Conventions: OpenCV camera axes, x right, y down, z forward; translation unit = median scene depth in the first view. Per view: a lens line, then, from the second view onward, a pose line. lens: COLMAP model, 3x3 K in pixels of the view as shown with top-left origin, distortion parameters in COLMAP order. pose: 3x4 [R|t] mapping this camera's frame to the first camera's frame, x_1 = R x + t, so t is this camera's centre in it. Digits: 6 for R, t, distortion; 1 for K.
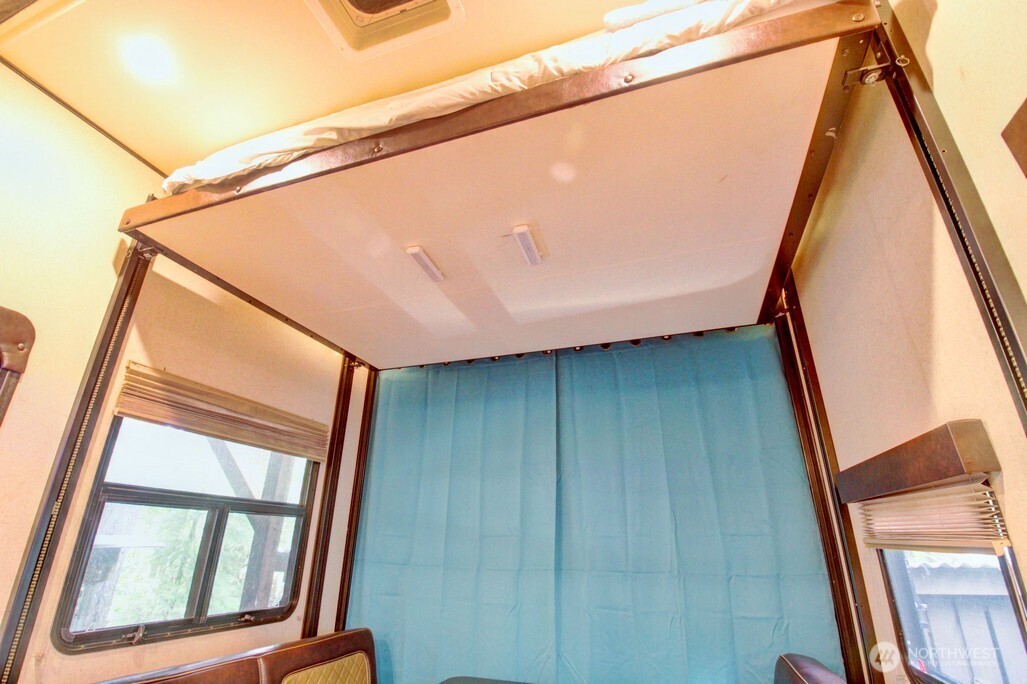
lens RADIAL K [[476.6, 0, 509.8], [0, 476.6, 346.9], [0, 0, 1]] dist [0.010694, -0.022997]
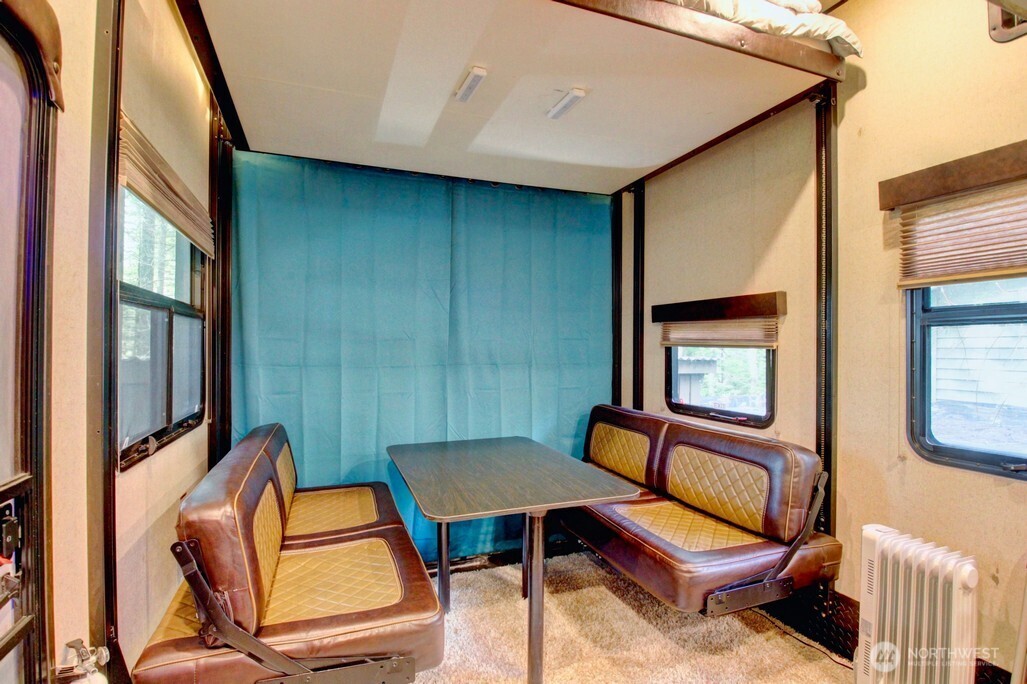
lens RADIAL K [[480.6, 0, 503.9], [0, 480.6, 346.0], [0, 0, 1]] dist [0.000827, -0.019062]
pose [[0.768731, -0.008494, 0.639516, -0.630623], [-0.236865, 0.925030, 0.297010, 0.012807], [-0.594094, -0.379800, 0.709087, 0.033198]]
